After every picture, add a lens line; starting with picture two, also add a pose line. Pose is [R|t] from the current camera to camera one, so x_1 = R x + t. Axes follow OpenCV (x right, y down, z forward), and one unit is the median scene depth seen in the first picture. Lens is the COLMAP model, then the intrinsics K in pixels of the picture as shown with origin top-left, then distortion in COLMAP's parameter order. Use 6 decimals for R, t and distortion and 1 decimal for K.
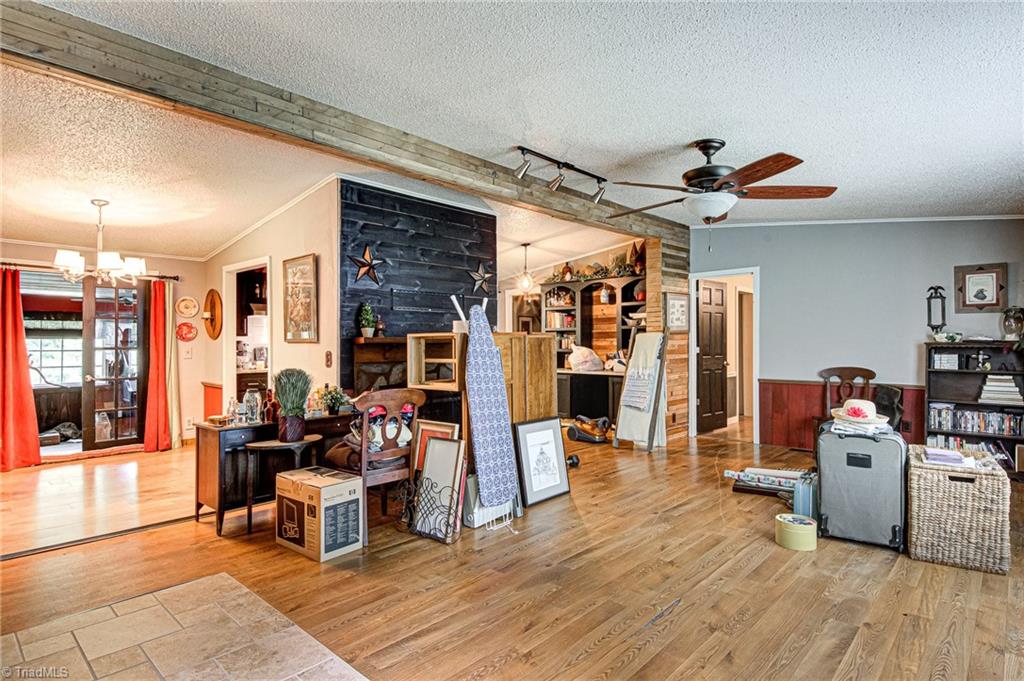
lens RADIAL K [[534.9, 0, 512.0], [0, 534.9, 340.5], [0, 0, 1]] dist [0.003120, 0.000241]
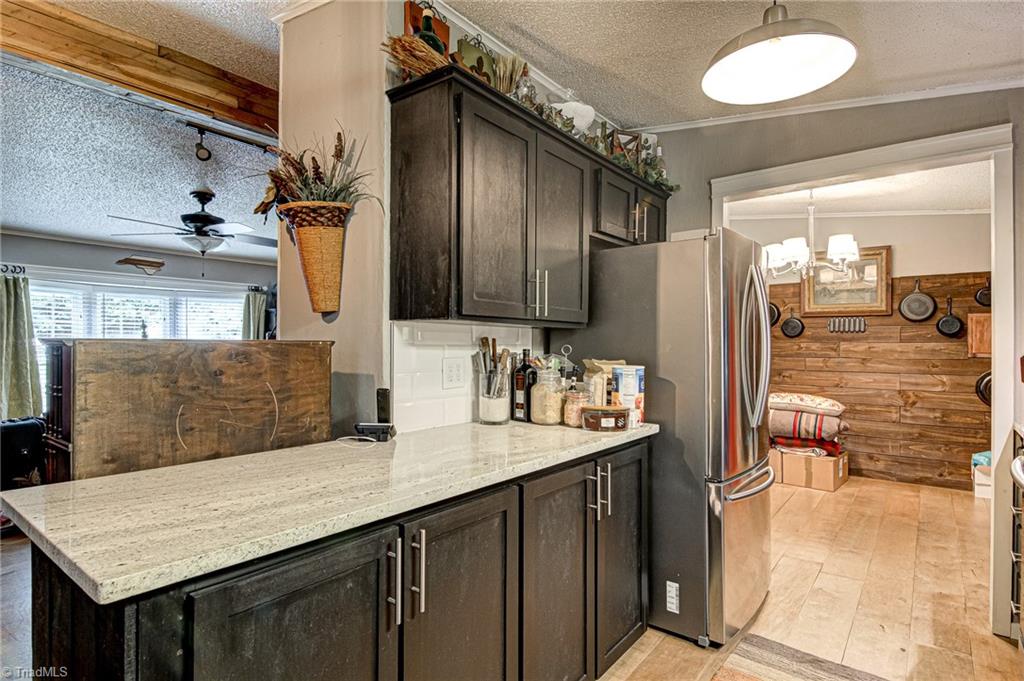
lens RADIAL K [[536.7, 0, 514.0], [0, 536.7, 345.0], [0, 0, 1]] dist [0.000613, -0.001558]
pose [[-0.995456, 0.005547, -0.095056, -0.188233], [0.005821, 0.999980, -0.002604, 0.008179], [0.095040, -0.003145, -0.995468, 1.641498]]
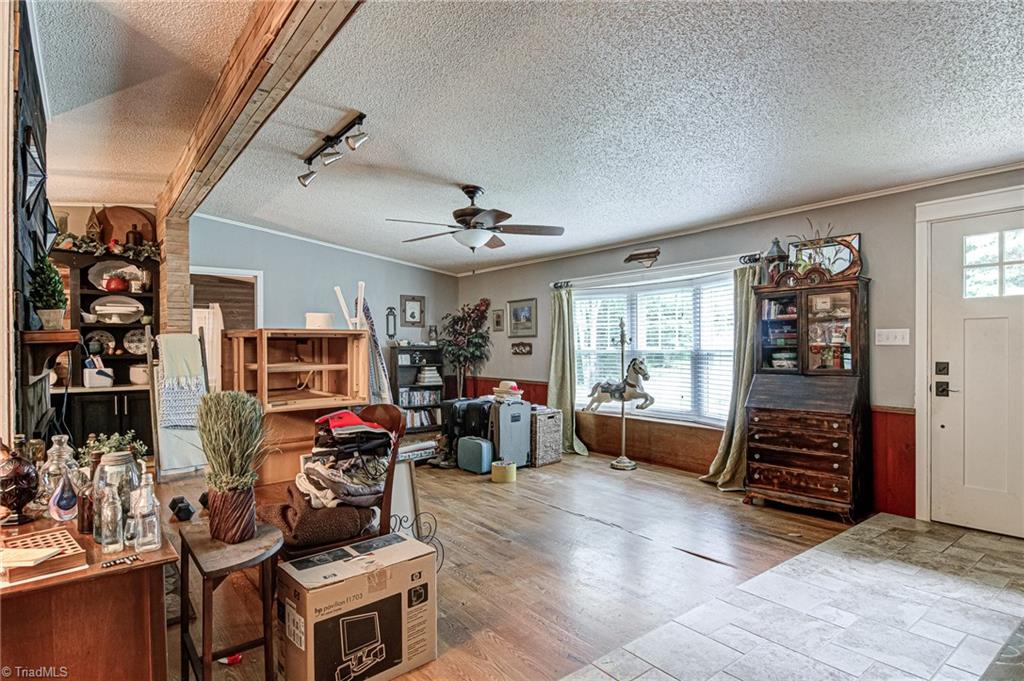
lens RADIAL K [[542.7, 0, 517.8], [0, 542.7, 352.1], [0, 0, 1]] dist [0.019380, -0.000837]
pose [[0.149344, -0.005710, 0.988769, -0.619623], [-0.002849, 0.999977, 0.006205, 0.009031], [-0.988781, -0.003744, 0.149325, 0.476100]]
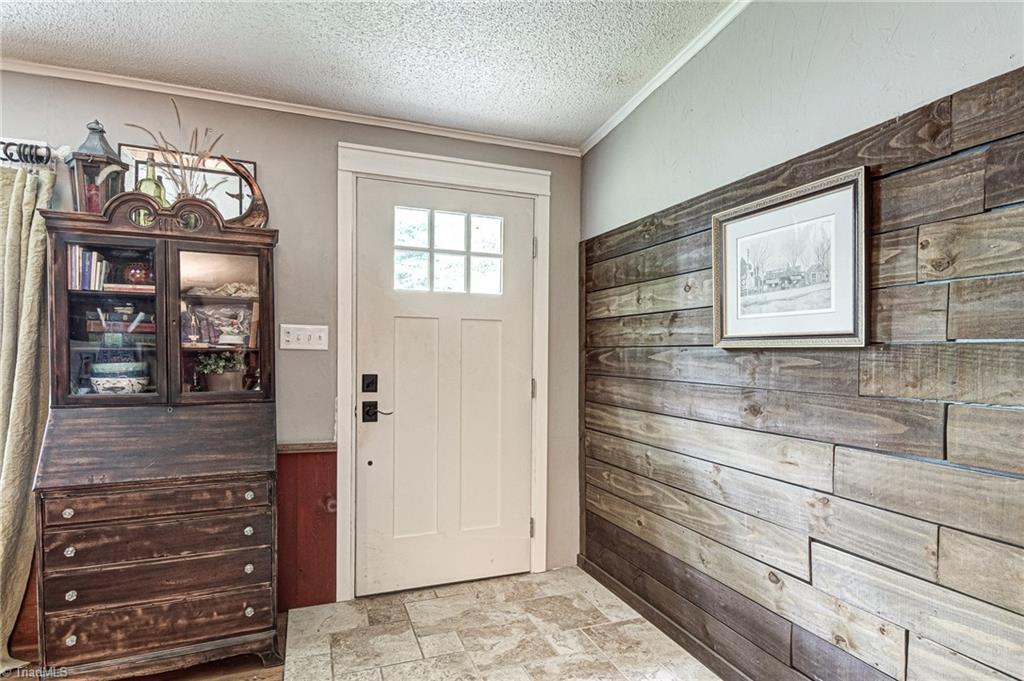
lens RADIAL K [[550.3, 0, 530.5], [0, 550.3, 369.2], [0, 0, 1]] dist [0.021194, -0.023818]
pose [[-0.900976, -0.020795, 0.433369, -0.188725], [-0.013244, 0.999703, 0.020436, 0.007323], [-0.433666, 0.012673, -0.900985, 0.437672]]
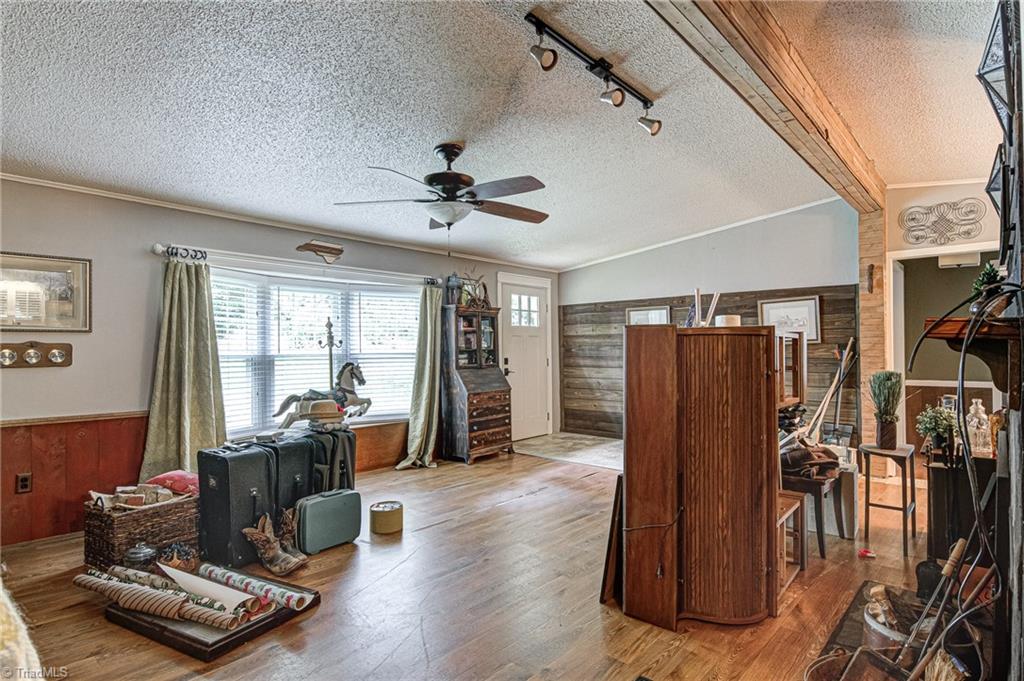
lens RADIAL K [[536.7, 0, 514.0], [0, 536.7, 345.0], [0, 0, 1]] dist [0.000613, -0.001558]
pose [[-0.999723, 0.007454, -0.022319, 0.184093], [0.007724, 0.999898, -0.012013, 0.009255], [0.022228, -0.012182, -0.999679, 1.374696]]
